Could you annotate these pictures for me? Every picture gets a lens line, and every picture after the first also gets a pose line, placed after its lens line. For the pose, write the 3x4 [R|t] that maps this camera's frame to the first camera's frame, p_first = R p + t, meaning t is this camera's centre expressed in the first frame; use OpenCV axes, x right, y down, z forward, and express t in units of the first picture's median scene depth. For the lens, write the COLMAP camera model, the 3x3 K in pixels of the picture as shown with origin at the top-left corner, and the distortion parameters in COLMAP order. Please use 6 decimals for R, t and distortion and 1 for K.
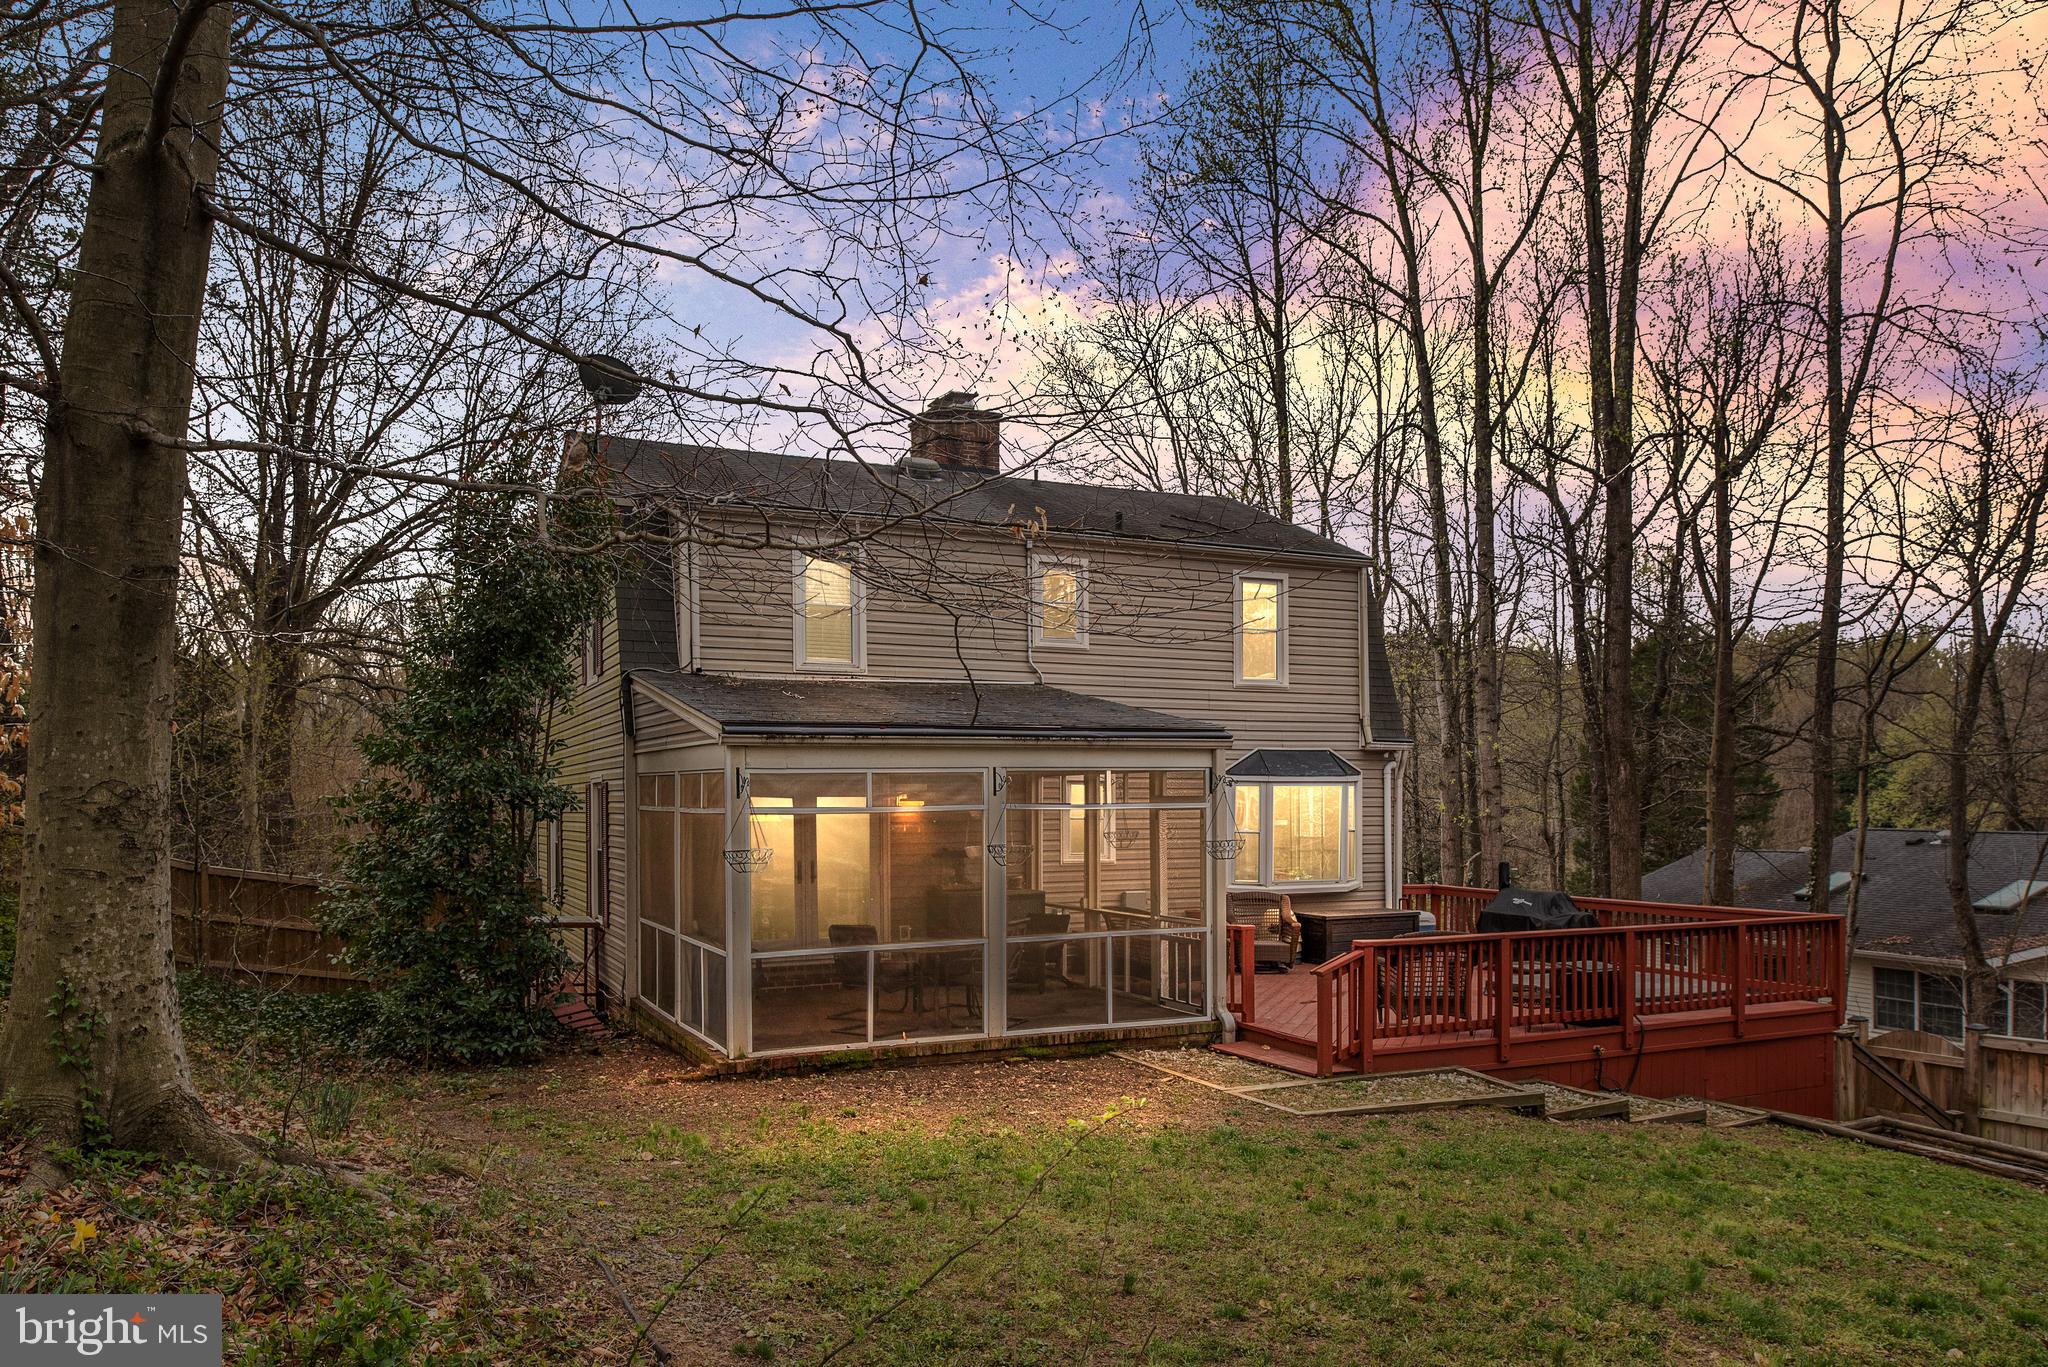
lens RADIAL K [[1449.0, 0, 1016.8], [0, 1449.0, 662.2], [0, 0, 1]] dist [-0.002320, -0.002108]
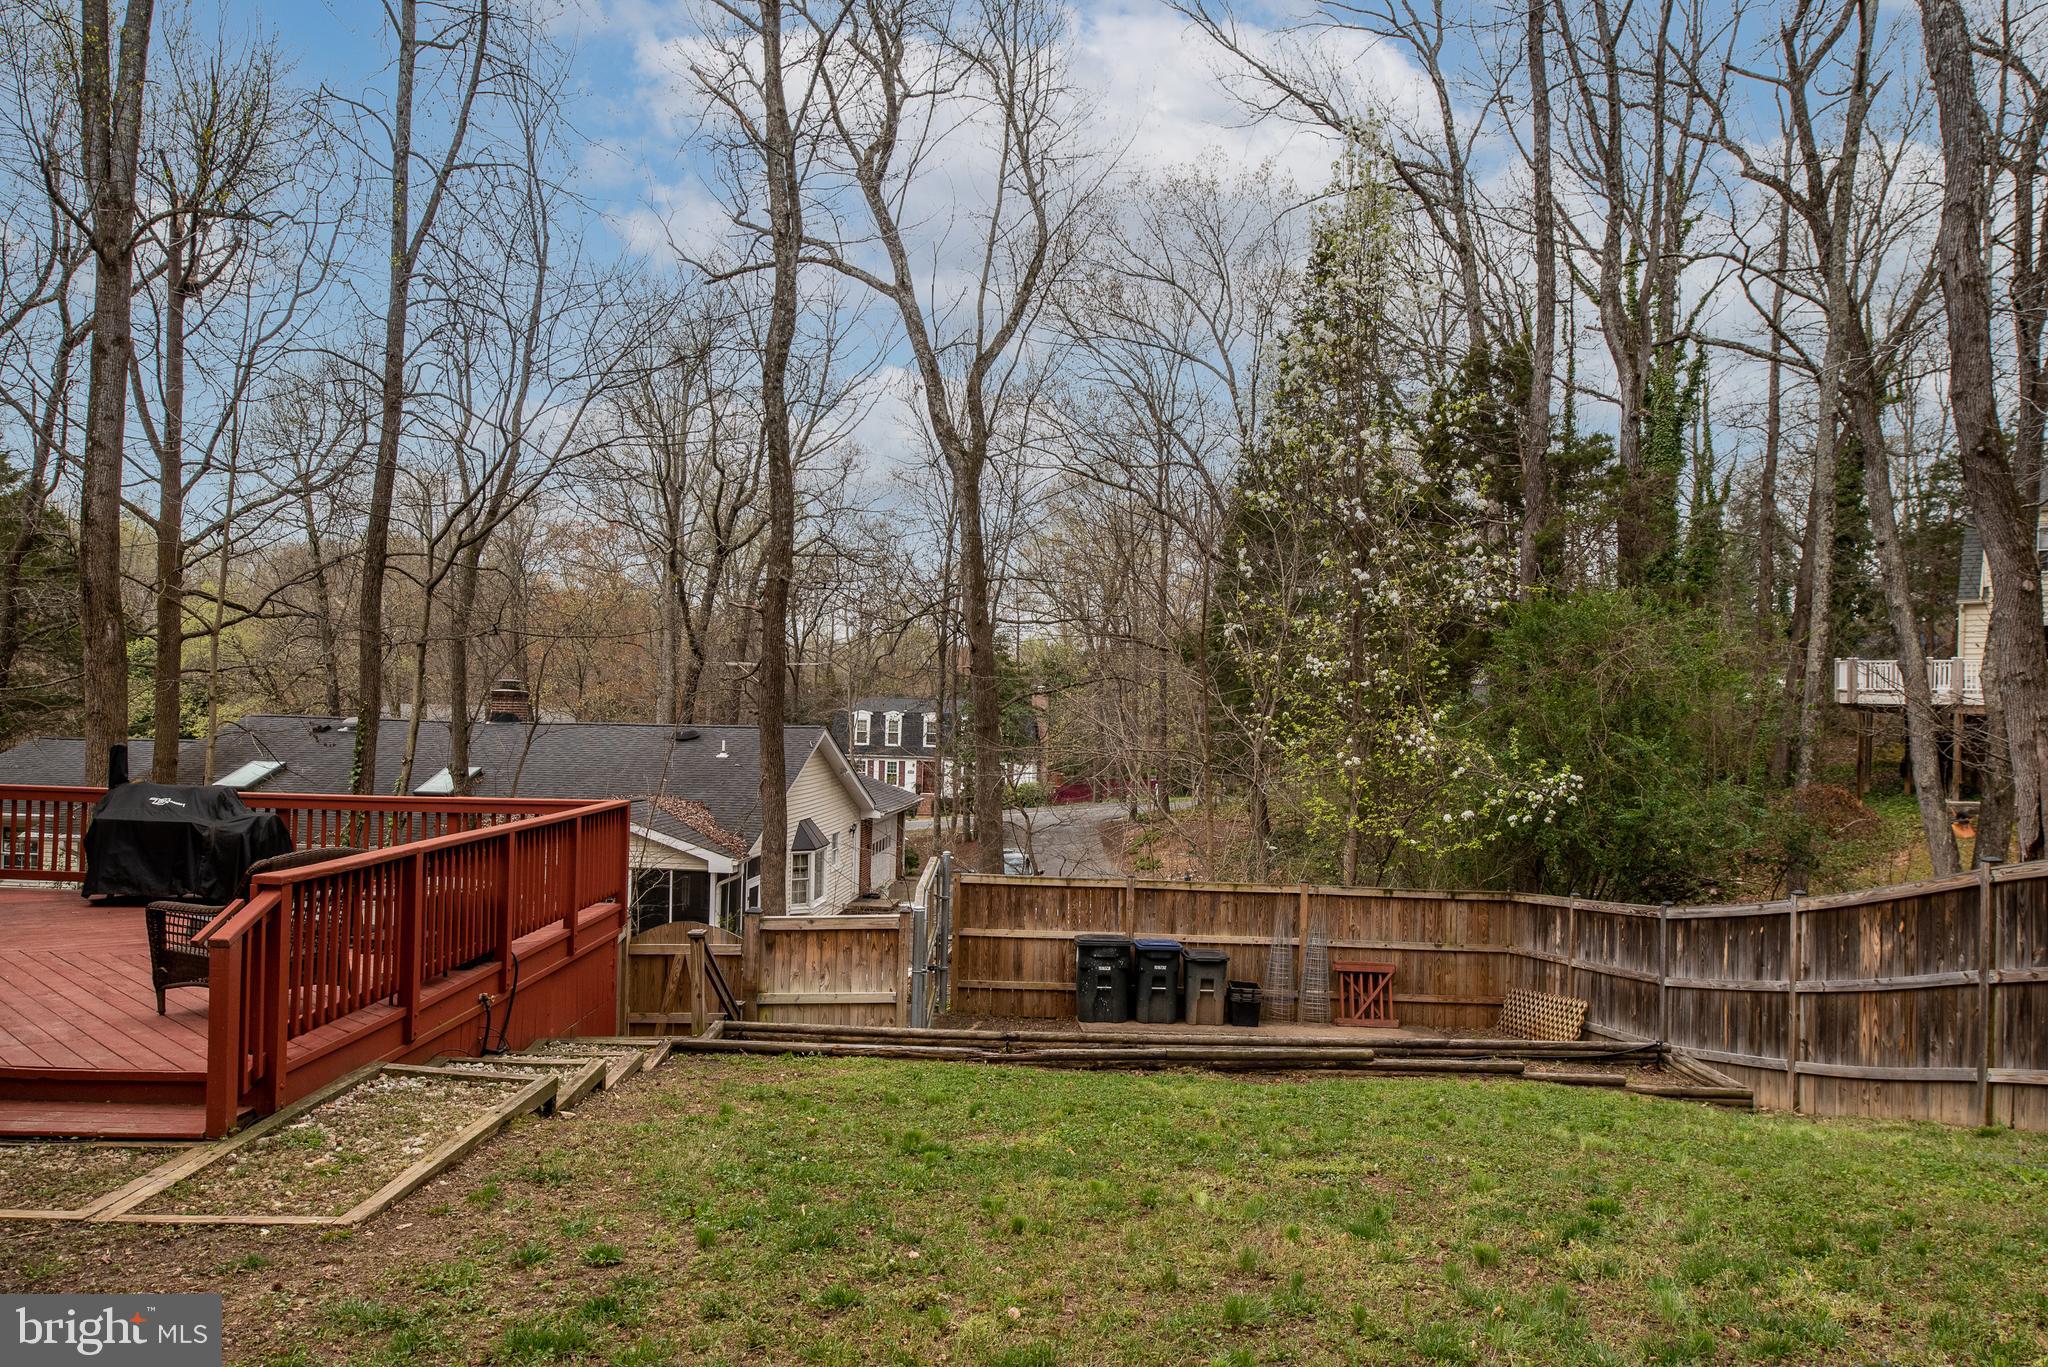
lens RADIAL K [[1449.0, 0, 1021.6], [0, 1449.0, 681.6], [0, 0, 1]] dist [-0.002320, -0.002108]
pose [[0.446996, 0.031508, 0.893981, -0.131764], [-0.108008, 0.993969, 0.018973, 0.075049], [-0.887992, -0.105038, 0.447703, 0.493724]]
